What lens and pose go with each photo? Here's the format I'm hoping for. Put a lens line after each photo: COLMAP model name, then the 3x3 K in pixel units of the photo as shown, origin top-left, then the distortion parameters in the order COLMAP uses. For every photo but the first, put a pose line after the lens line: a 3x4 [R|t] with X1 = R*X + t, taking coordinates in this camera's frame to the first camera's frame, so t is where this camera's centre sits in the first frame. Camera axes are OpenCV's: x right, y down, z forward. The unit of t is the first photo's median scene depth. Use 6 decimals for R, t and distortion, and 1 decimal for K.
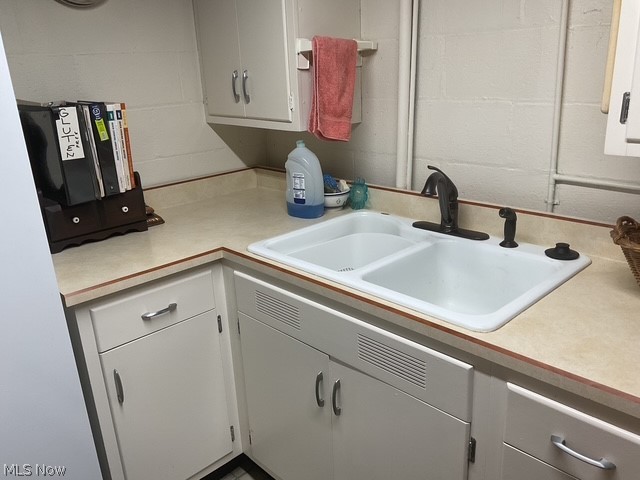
lens RADIAL K [[526.2, 0, 319.1], [0, 526.2, 241.1], [0, 0, 1]] dist [0.110874, -0.218789]
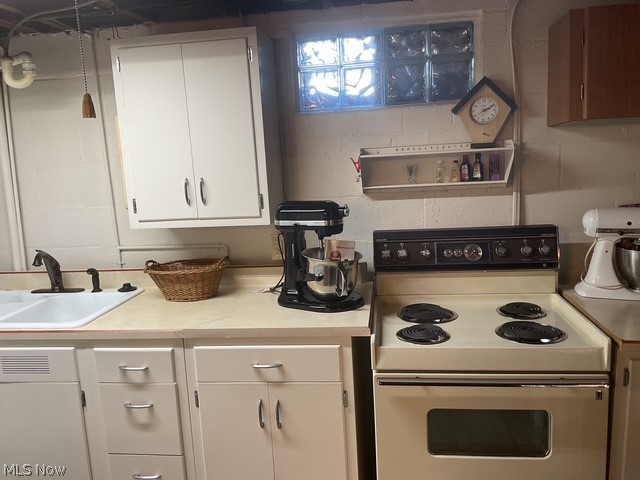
lens RADIAL K [[526.2, 0, 319.1], [0, 526.2, 241.1], [0, 0, 1]] dist [0.110874, -0.218789]
pose [[0.779533, -0.094690, 0.619163, -0.109108], [0.213329, 0.969545, -0.120308, 0.198677], [-0.588914, 0.225869, 0.775992, -0.697532]]
